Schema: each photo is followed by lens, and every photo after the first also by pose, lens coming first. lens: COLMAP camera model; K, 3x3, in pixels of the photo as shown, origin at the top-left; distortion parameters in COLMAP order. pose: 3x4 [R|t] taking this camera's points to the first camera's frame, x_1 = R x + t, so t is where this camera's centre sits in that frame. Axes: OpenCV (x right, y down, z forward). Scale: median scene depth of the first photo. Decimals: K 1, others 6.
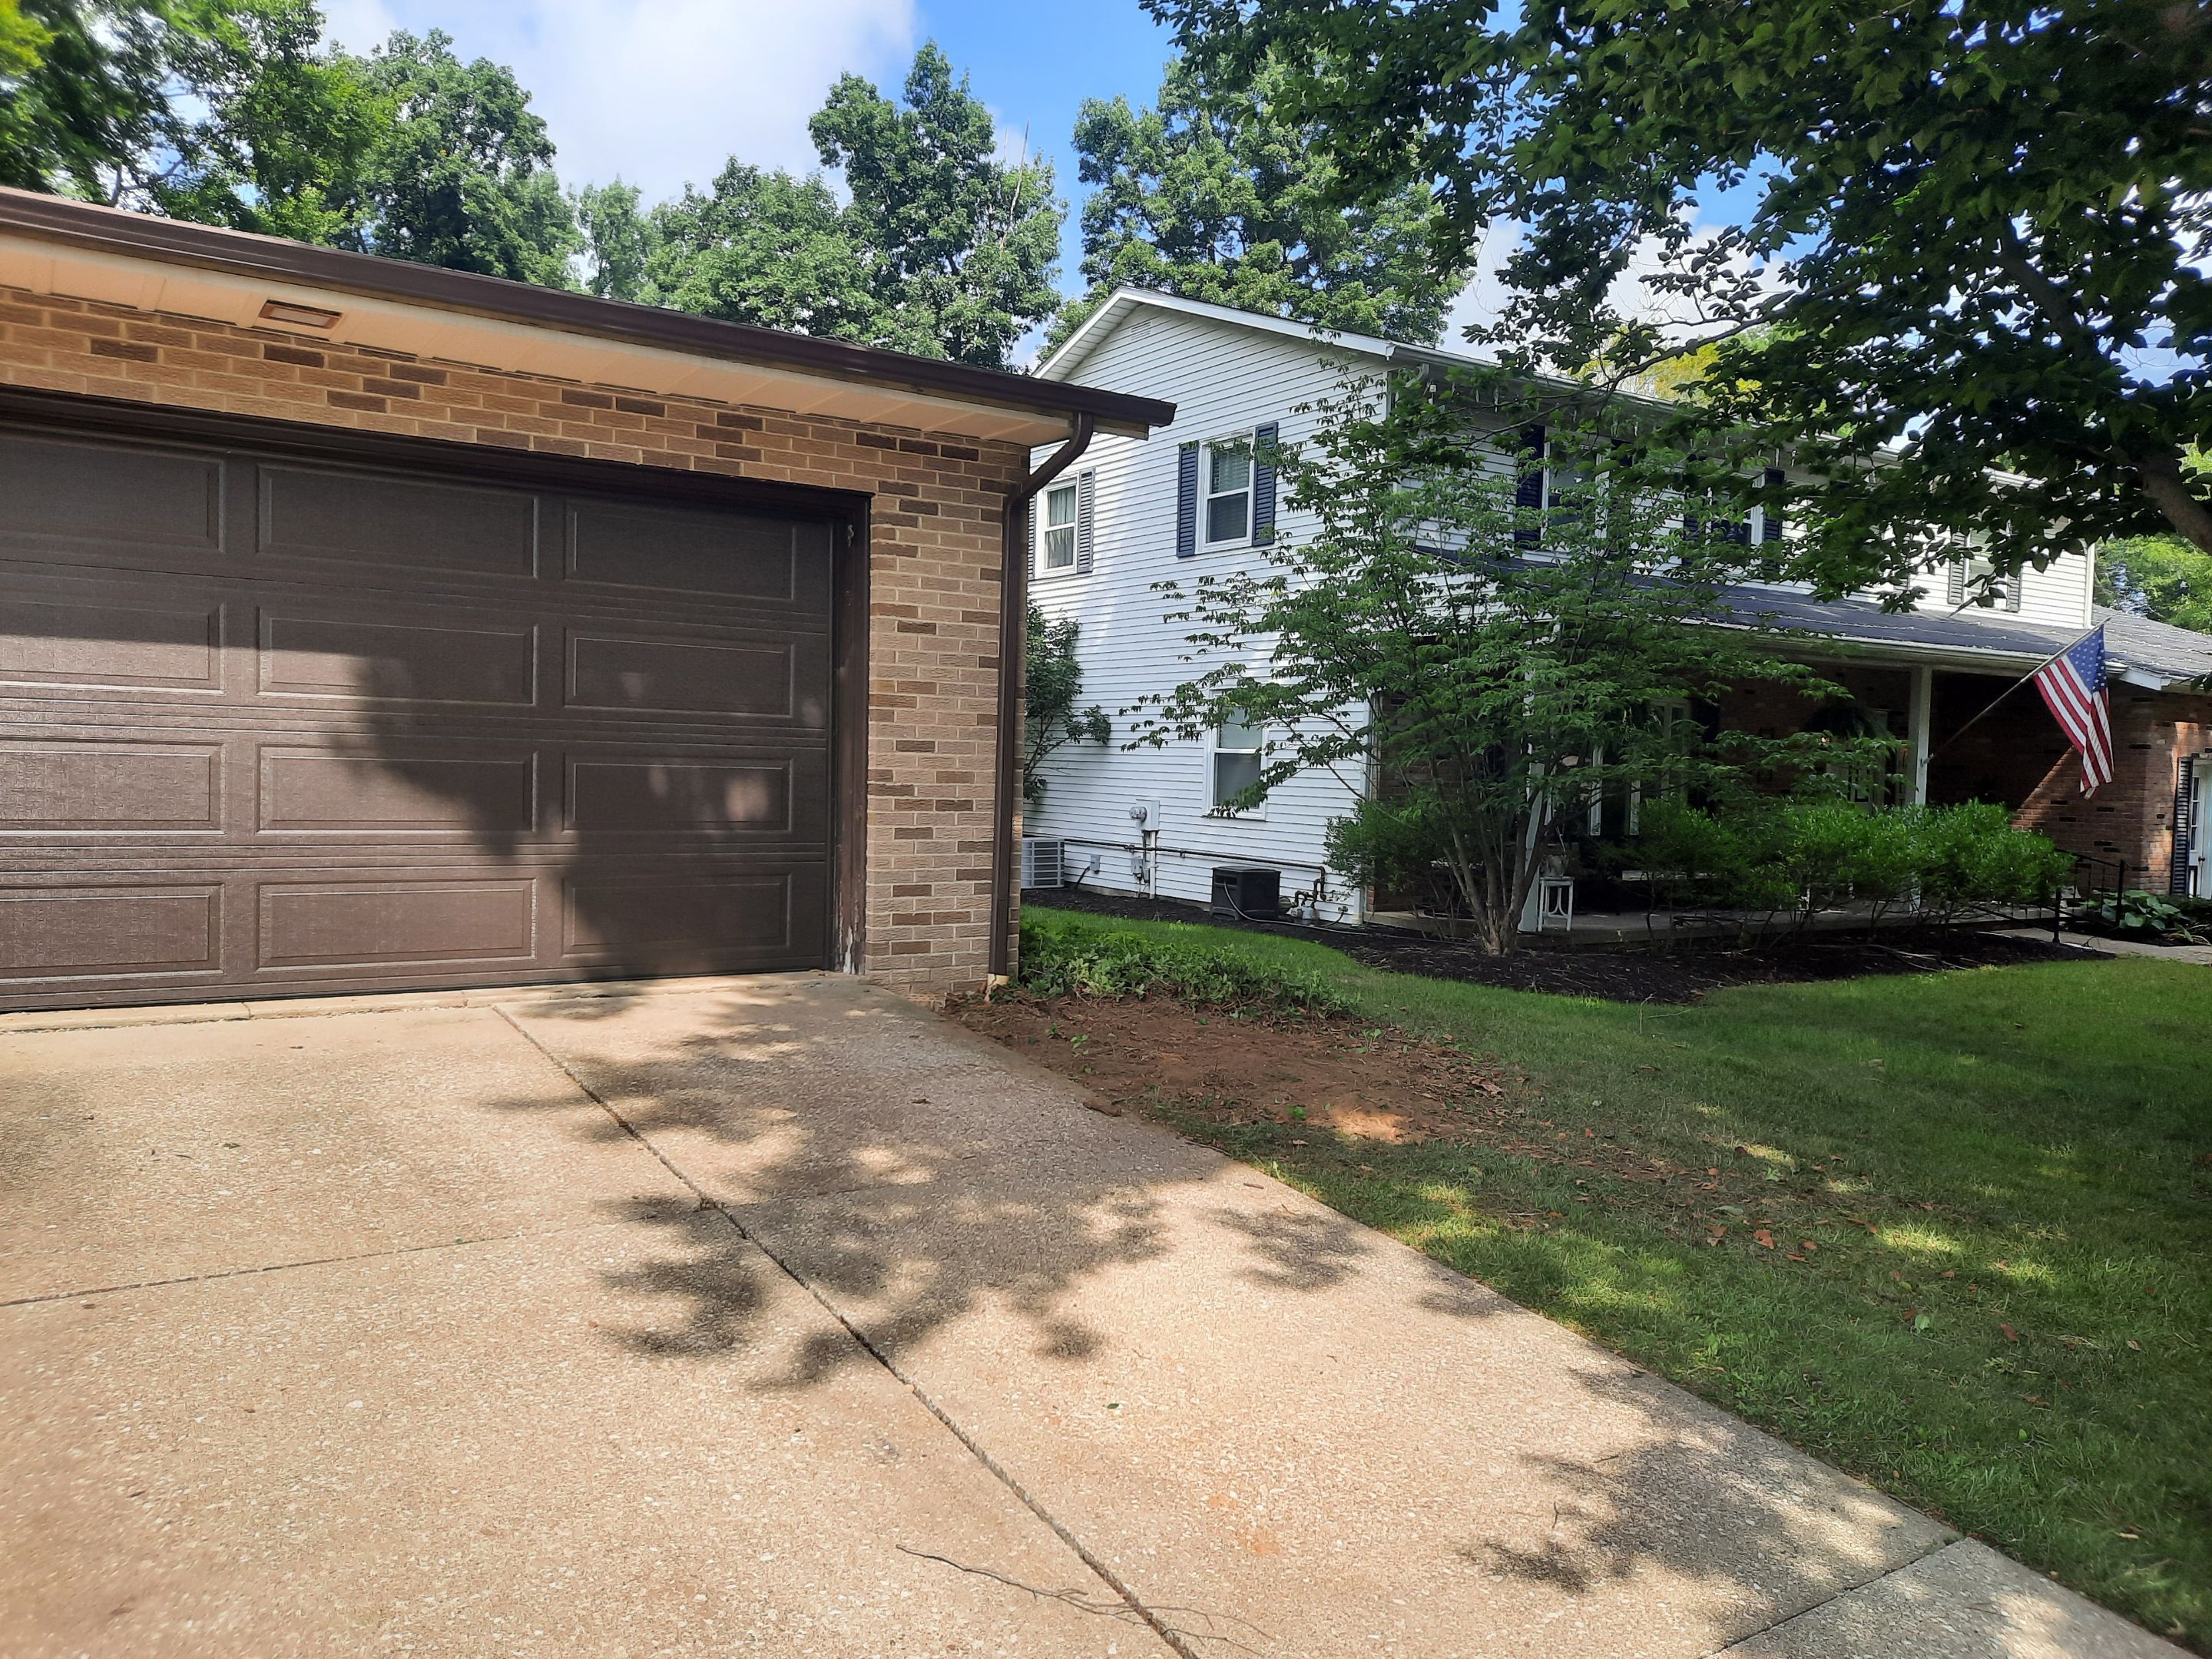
lens RADIAL K [[1633.6, 0, 1096.1], [0, 1633.6, 844.3], [0, 0, 1]] dist [0.034099, -0.023655]
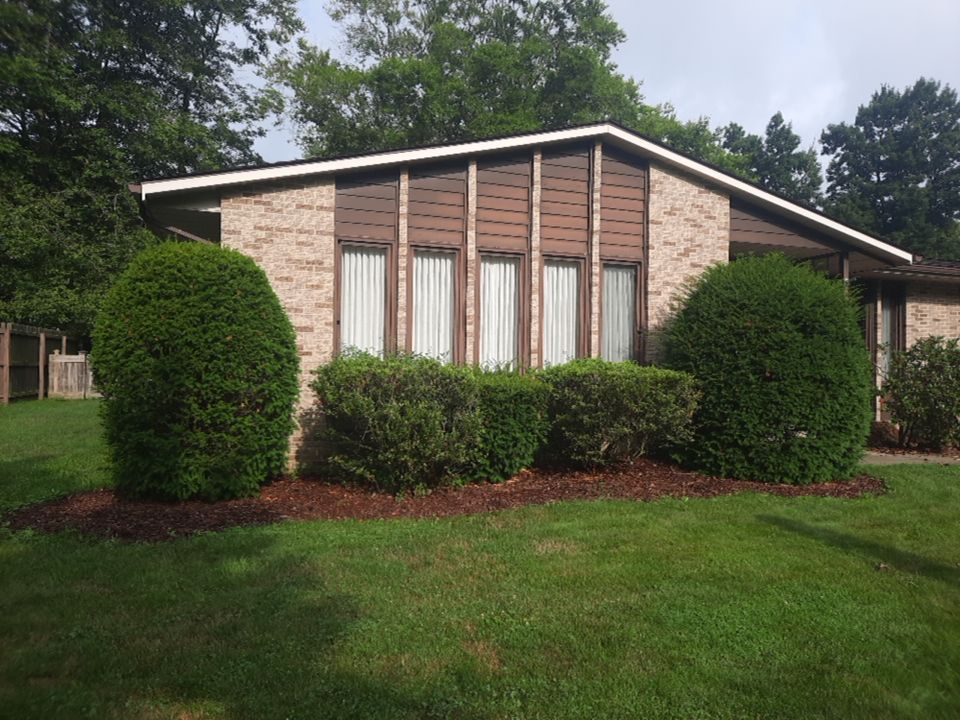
lens RADIAL K [[709.0, 0, 483.8], [0, 709.0, 367.0], [0, 0, 1]] dist [0.034099, -0.023655]
pose [[0.975226, -0.013585, -0.220792, -0.312882], [0.001044, 0.998384, -0.056817, -0.001695], [0.221207, 0.055179, 0.973665, -0.226429]]
